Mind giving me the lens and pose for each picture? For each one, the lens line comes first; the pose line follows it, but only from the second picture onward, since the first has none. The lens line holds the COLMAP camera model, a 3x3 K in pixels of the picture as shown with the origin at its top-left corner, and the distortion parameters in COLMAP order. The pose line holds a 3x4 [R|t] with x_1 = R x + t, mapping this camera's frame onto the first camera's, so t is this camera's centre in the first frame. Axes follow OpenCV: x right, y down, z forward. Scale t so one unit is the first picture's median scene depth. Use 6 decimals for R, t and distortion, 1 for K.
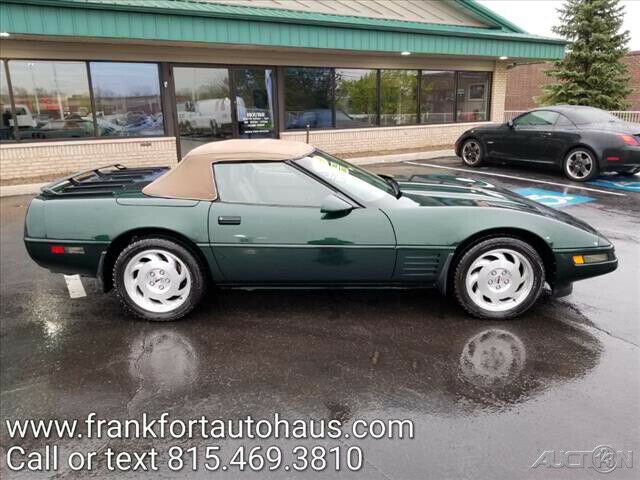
lens RADIAL K [[504.8, 0, 320.0], [0, 504.8, 240.0], [0, 0, 1]] dist [-0.002311, -0.012827]
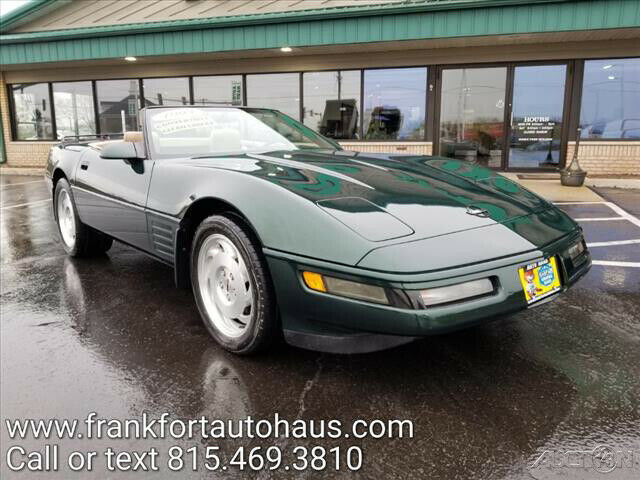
lens RADIAL K [[508.0, 0, 320.0], [0, 508.0, 240.0], [0, 0, 1]] dist [0.002279, -0.022902]
pose [[0.649572, 0.154041, -0.744531, 0.326550], [-0.201691, 0.979088, 0.026604, -0.006180], [0.733060, 0.132884, 0.667057, 0.236704]]
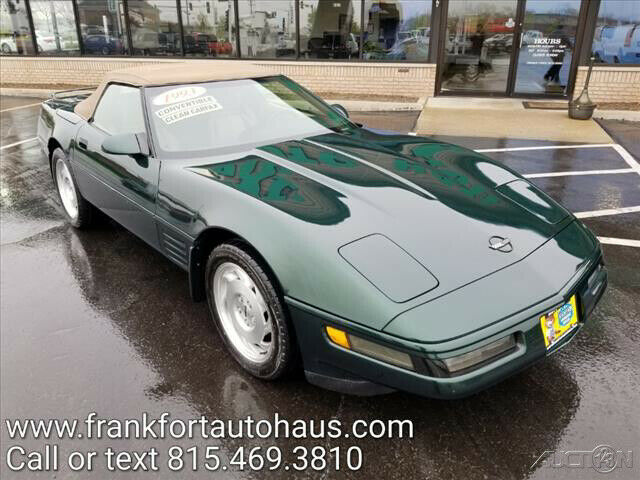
lens RADIAL K [[509.0, 0, 317.2], [0, 509.0, 229.0], [0, 0, 1]] dist [-0.006565, -0.004183]
pose [[0.656898, 0.281890, -0.699302, 0.303159], [-0.199982, 0.959403, 0.198881, -0.060659], [0.726975, 0.009204, 0.686602, 0.226748]]
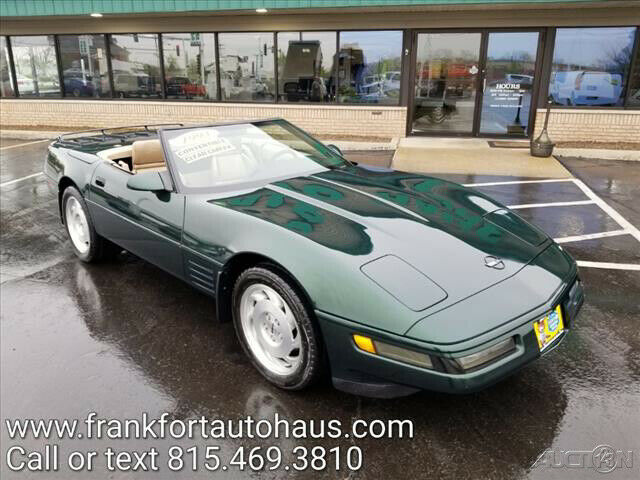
lens RADIAL K [[505.0, 0, 316.6], [0, 505.0, 229.2], [0, 0, 1]] dist [0.011705, -0.002185]
pose [[0.704312, 0.220263, -0.674855, 0.308314], [-0.193959, 0.974183, 0.115534, -0.054938], [0.682880, 0.049522, 0.728851, 0.187702]]
